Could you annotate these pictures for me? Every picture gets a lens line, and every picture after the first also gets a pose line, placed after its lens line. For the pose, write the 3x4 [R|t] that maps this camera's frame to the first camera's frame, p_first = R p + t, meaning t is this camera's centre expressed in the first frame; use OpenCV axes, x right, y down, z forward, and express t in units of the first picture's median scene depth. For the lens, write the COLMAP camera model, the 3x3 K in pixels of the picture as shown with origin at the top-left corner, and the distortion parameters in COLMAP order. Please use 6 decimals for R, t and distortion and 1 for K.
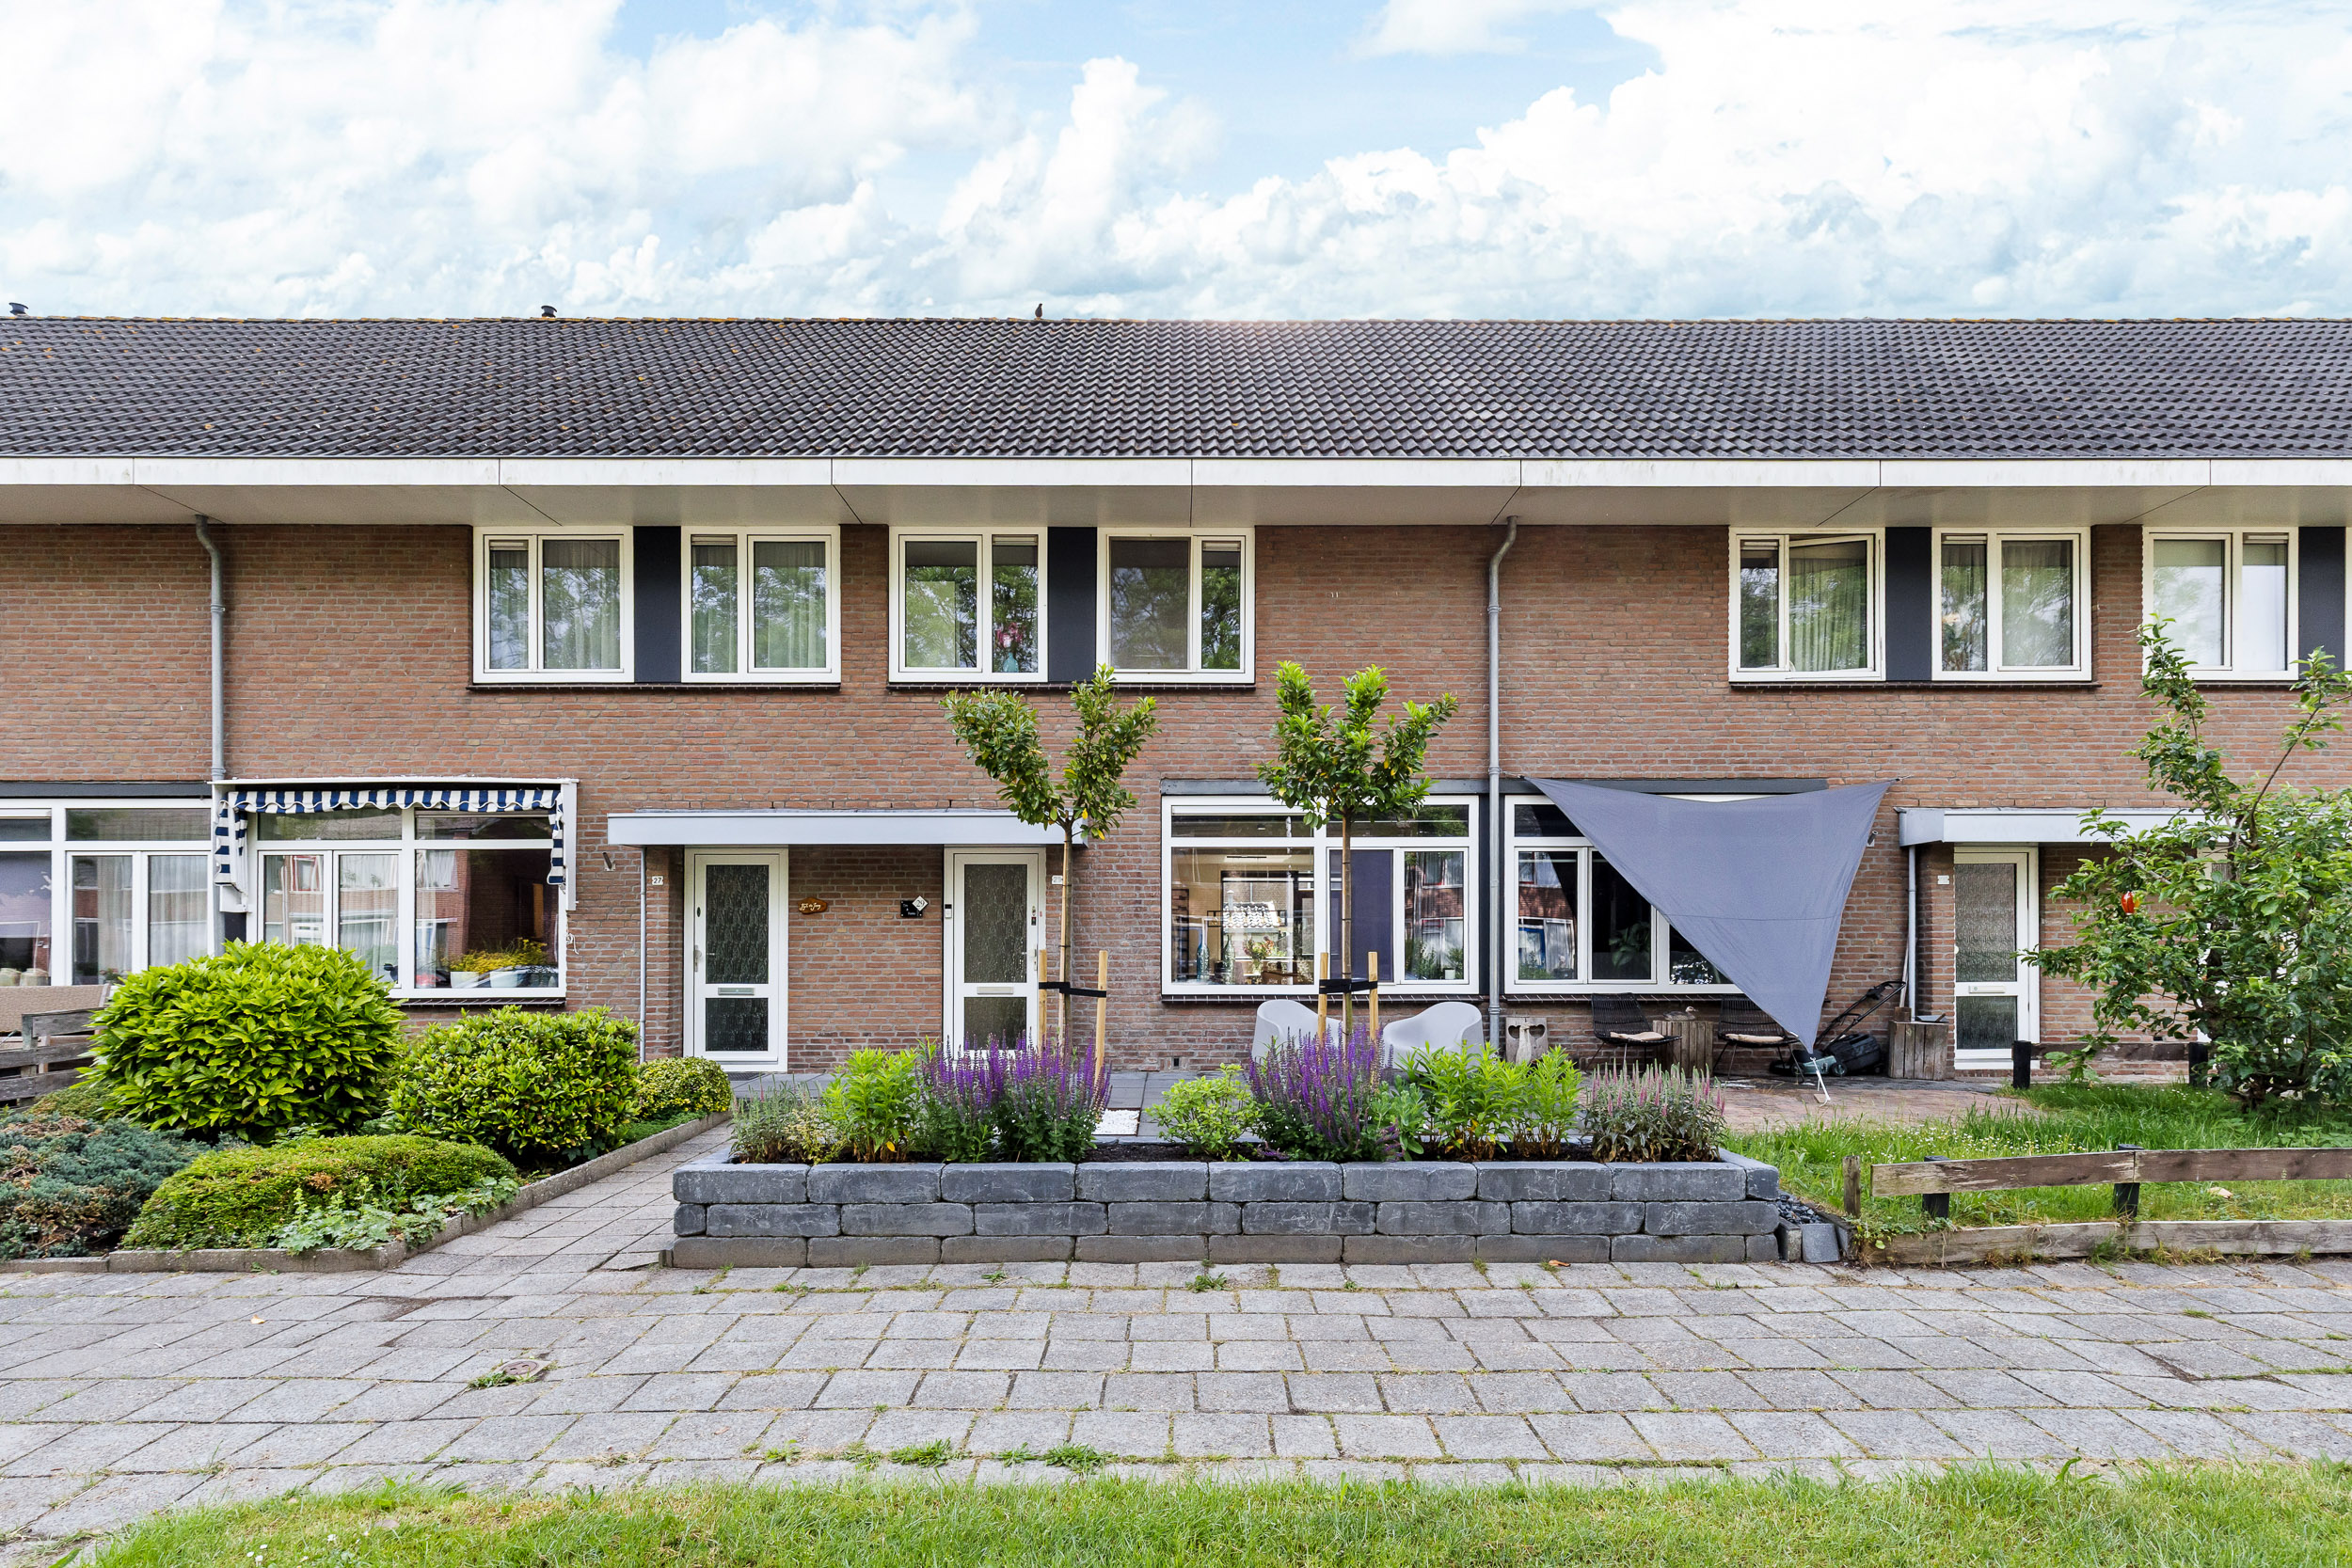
lens RADIAL K [[1076.3, 0, 1205.0], [0, 1076.3, 928.3], [0, 0, 1]] dist [0.003547, -0.000100]
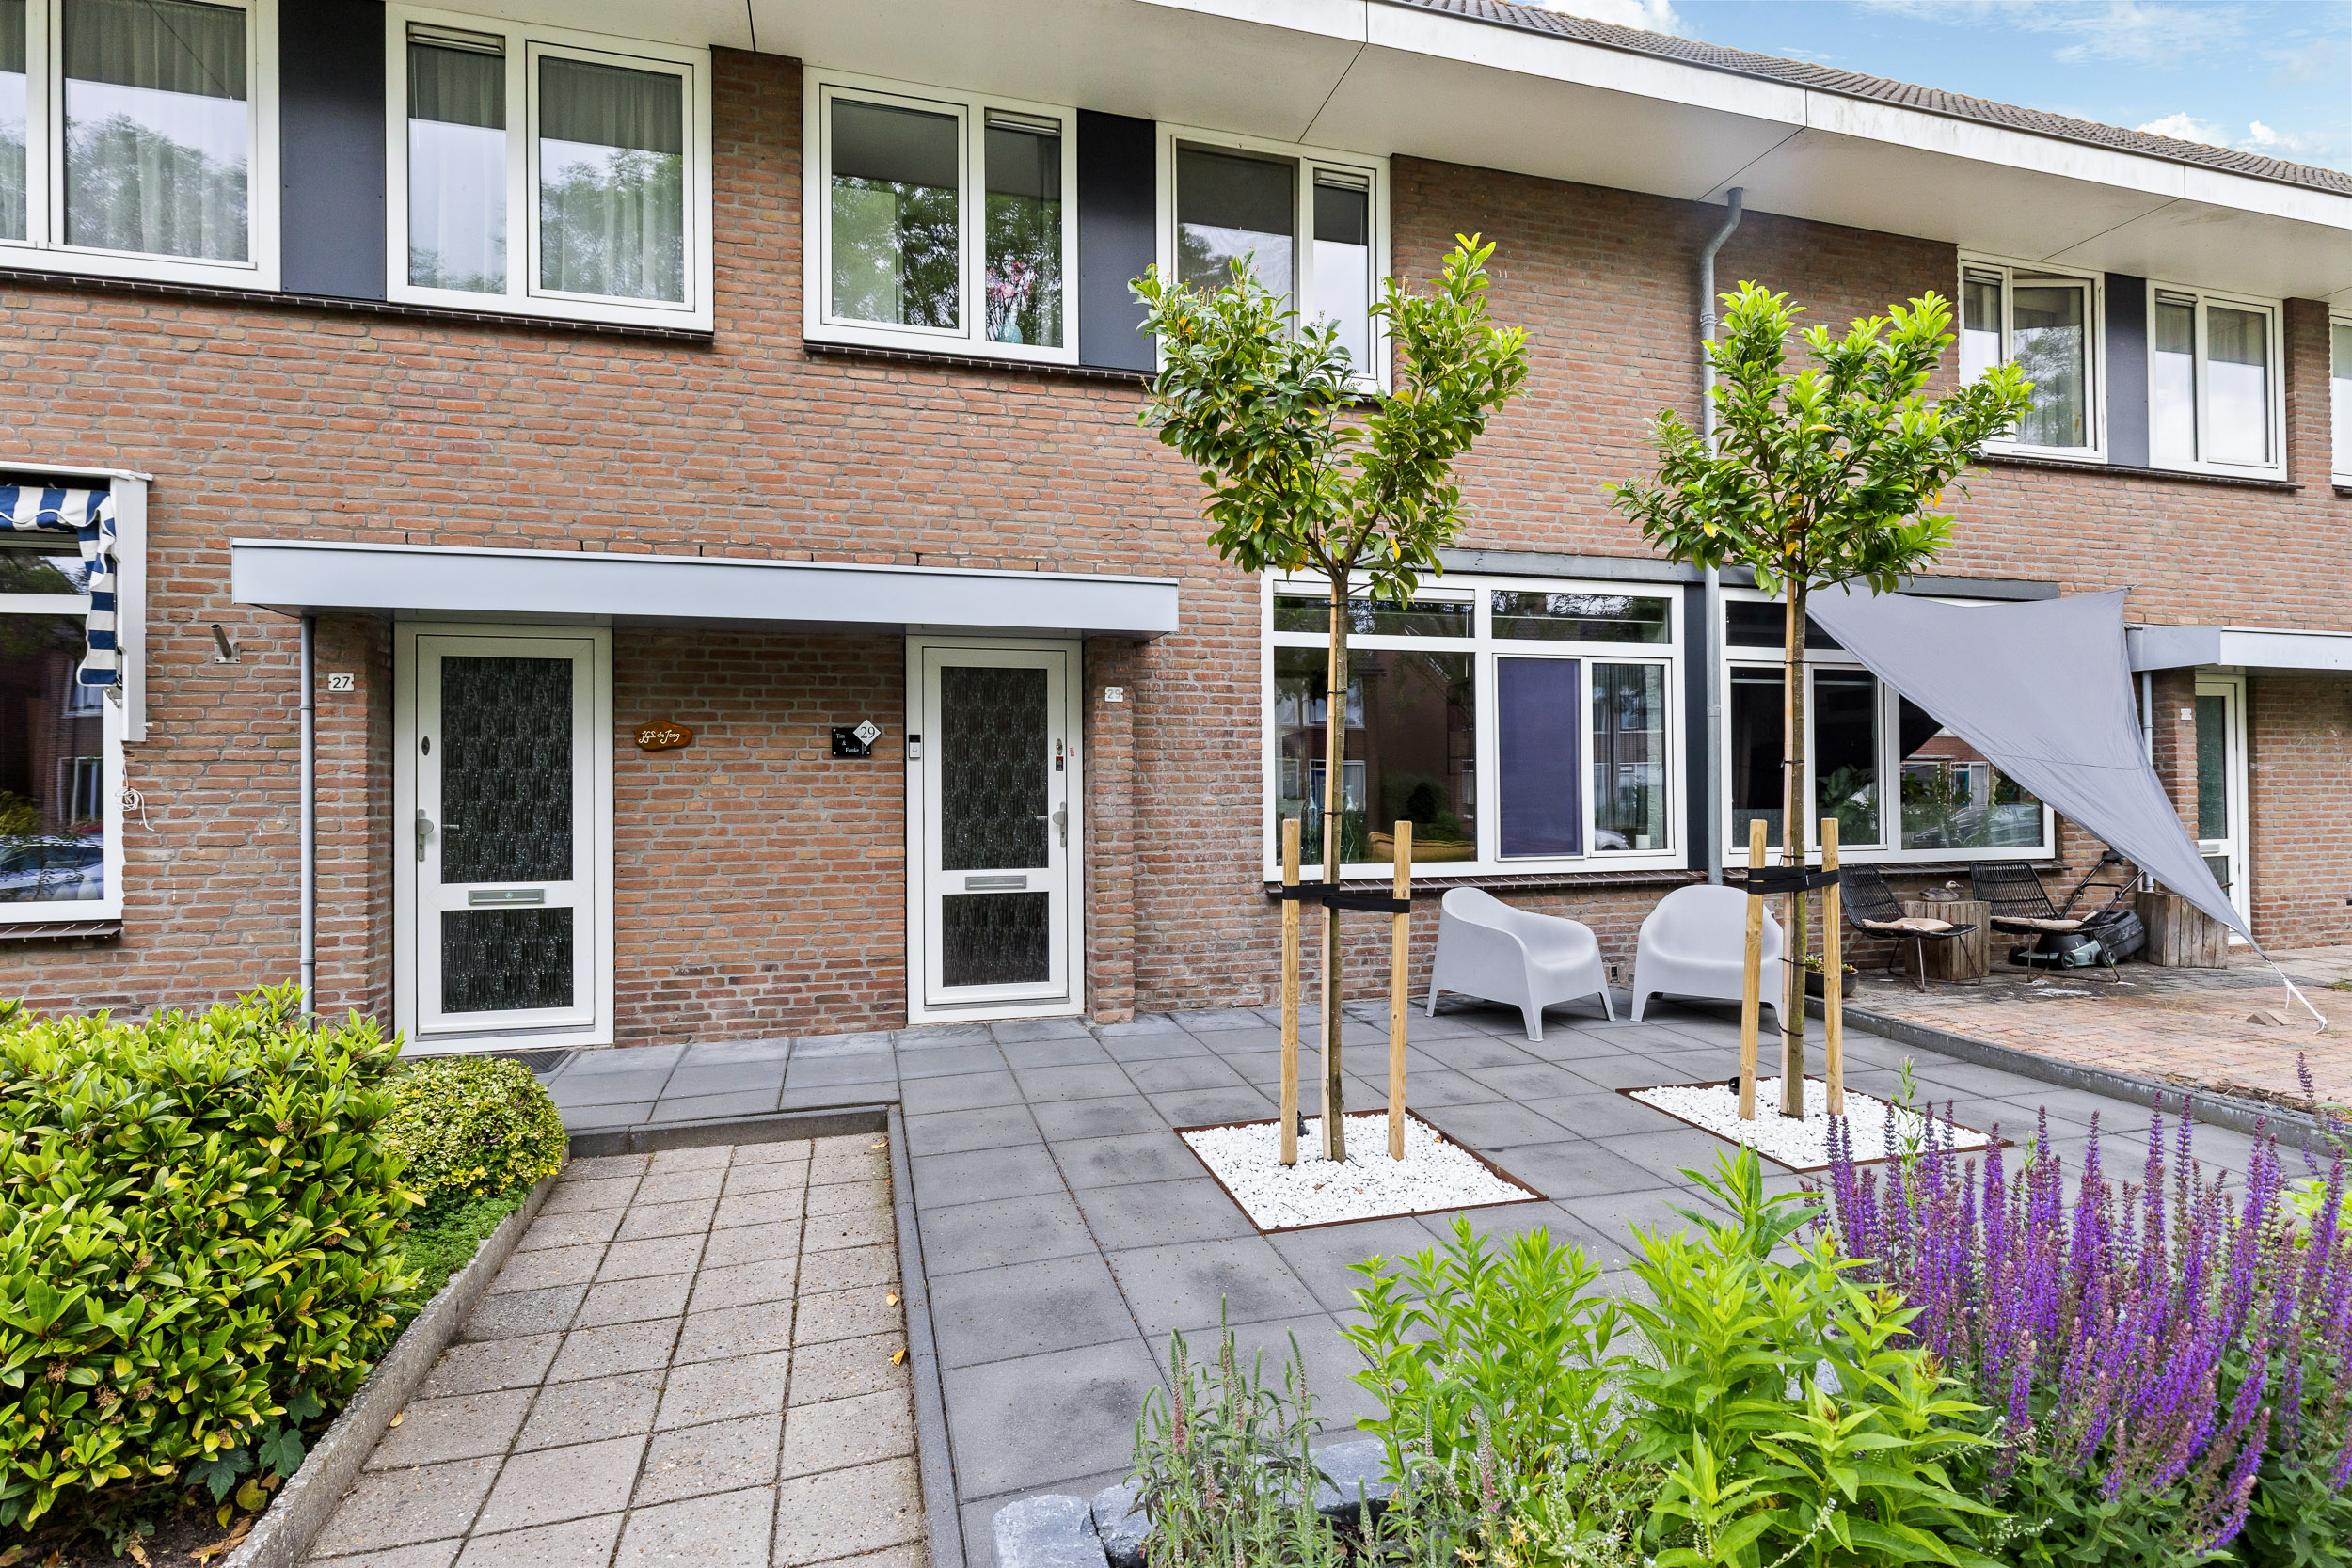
lens RADIAL K [[1127.2, 0, 1185.5], [0, 1127.2, 776.6], [0, 0, 1]] dist [-0.003912, 0.001212]
pose [[0.969367, -0.001689, 0.245612, -0.248364], [0.000965, 0.999995, 0.003068, -0.001627], [-0.245616, -0.002737, 0.969363, 0.383929]]
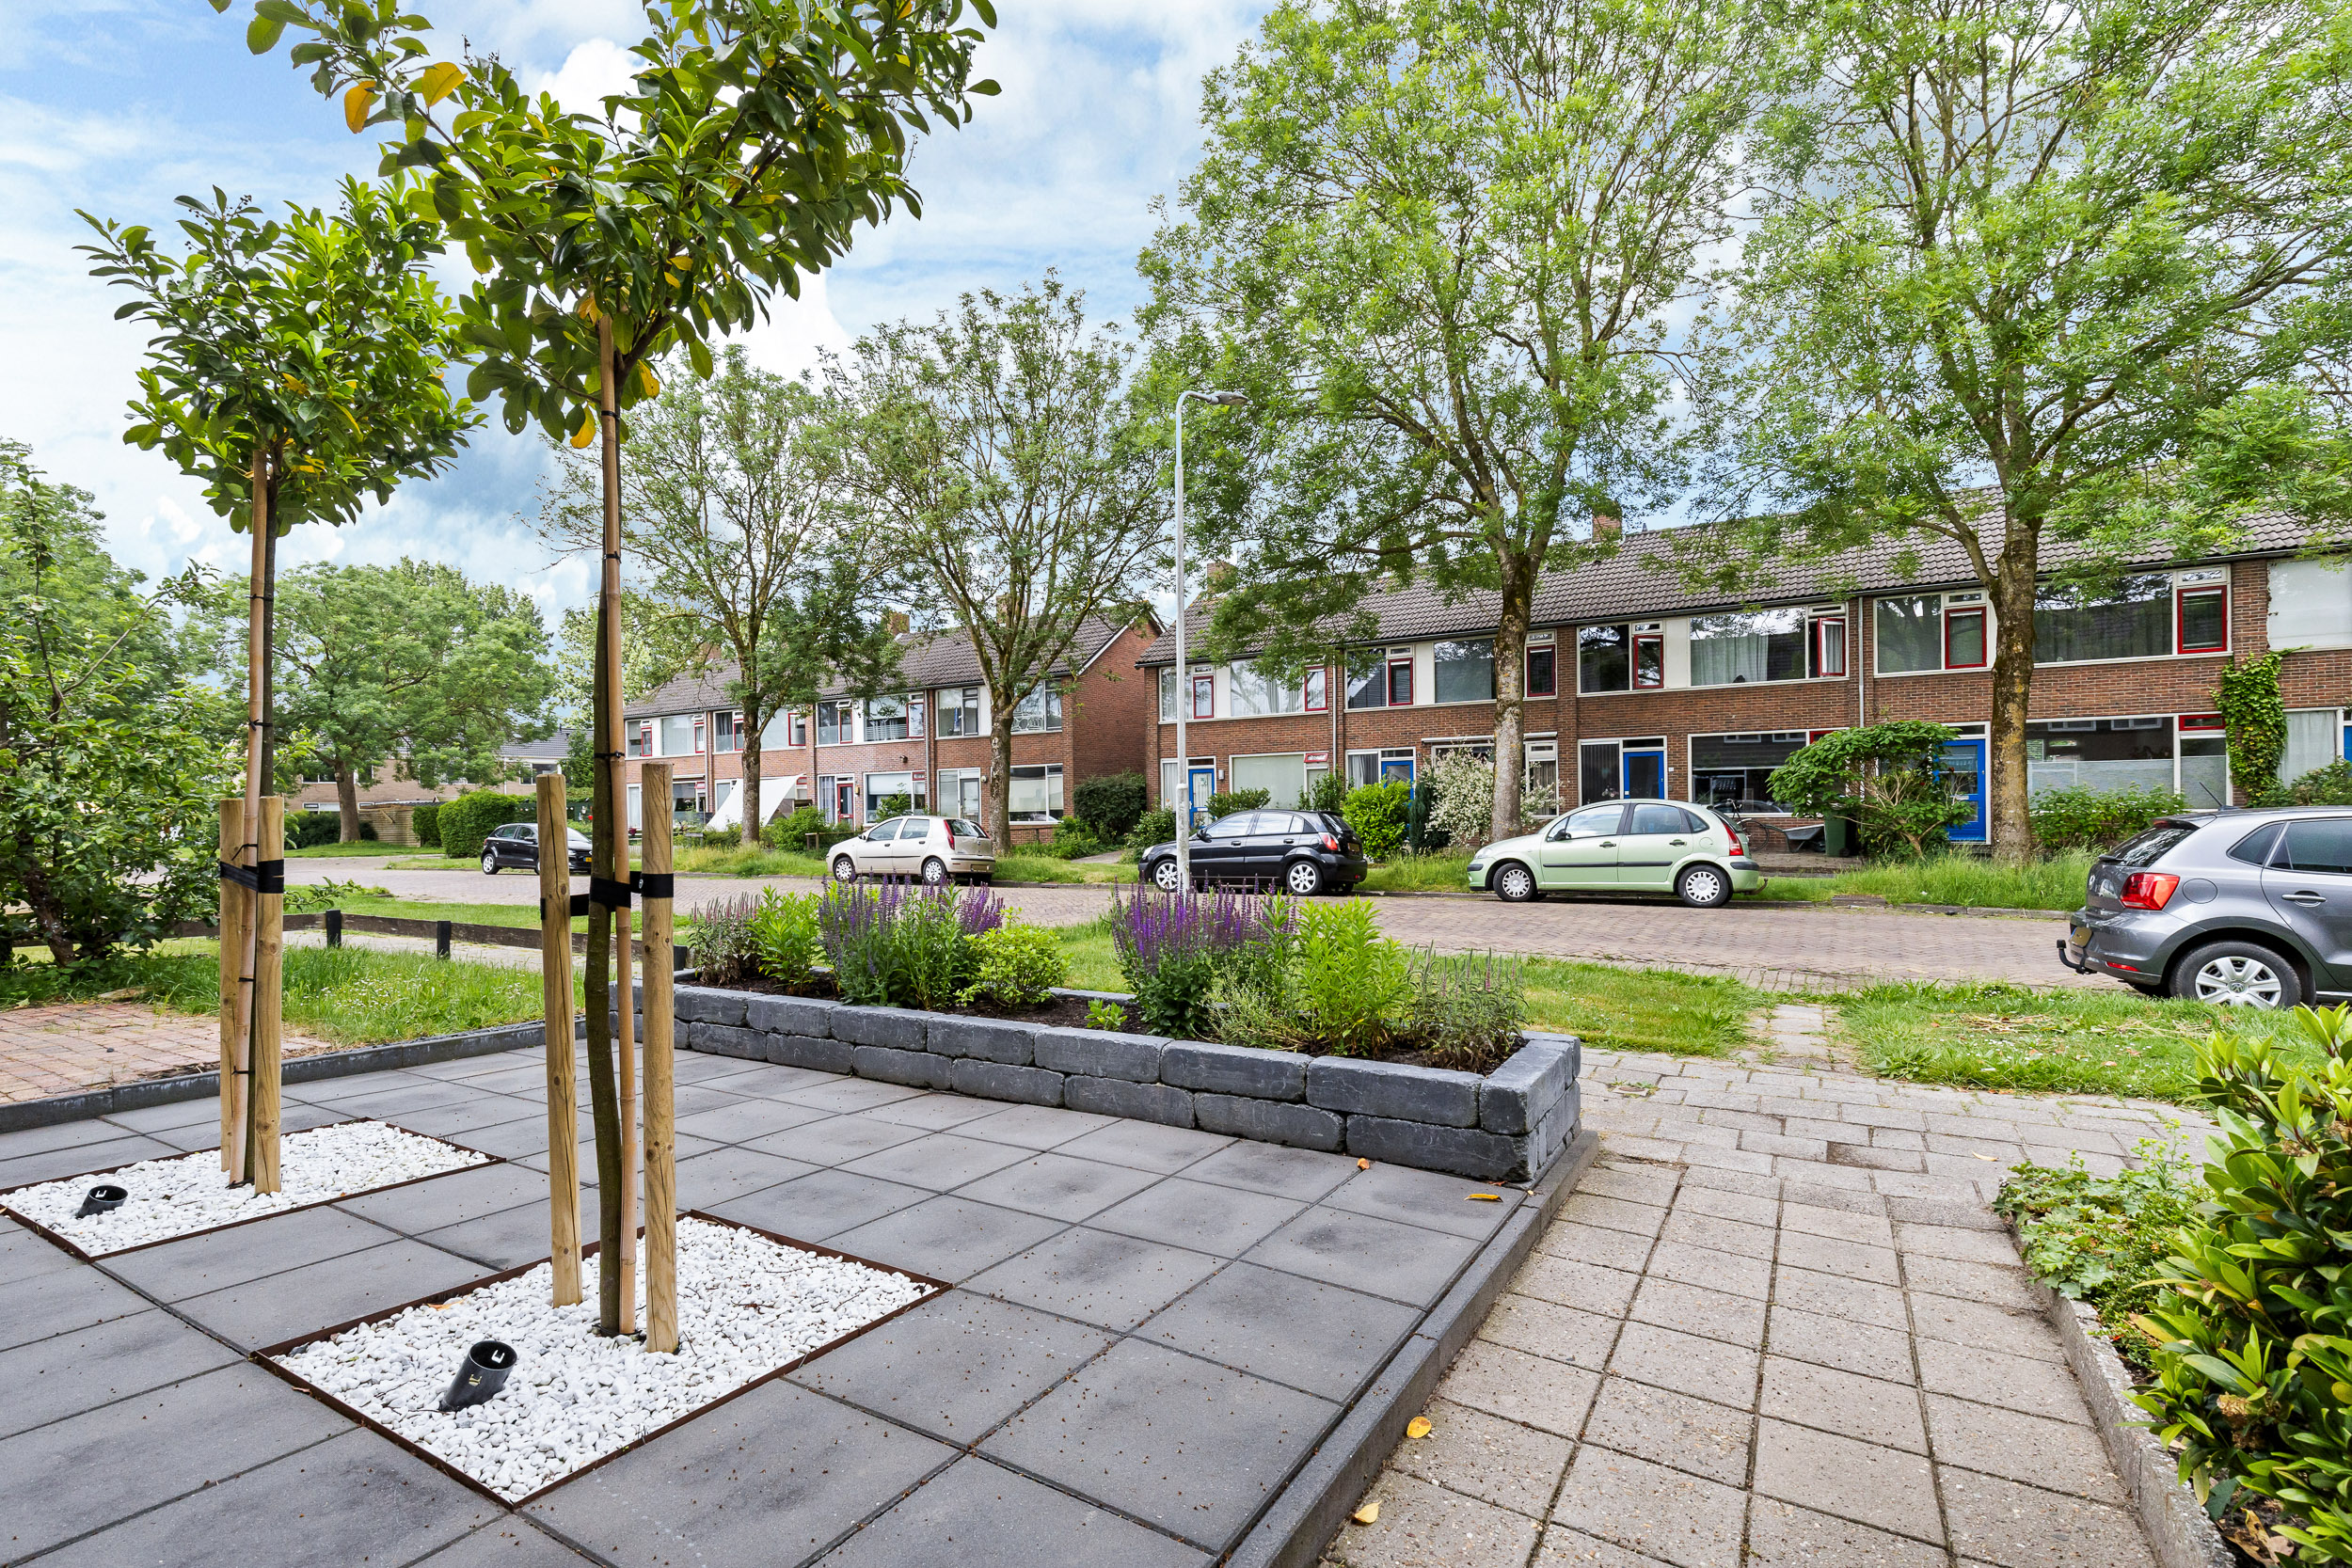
lens RADIAL K [[1076.3, 0, 1160.8], [0, 1076.3, 800.9], [0, 0, 1]] dist [0.003547, -0.000100]
pose [[-0.832374, 0.021885, 0.553782, -0.326058], [0.007367, 0.999569, -0.028429, 0.030241], [-0.554165, -0.019583, -0.832176, 0.888549]]
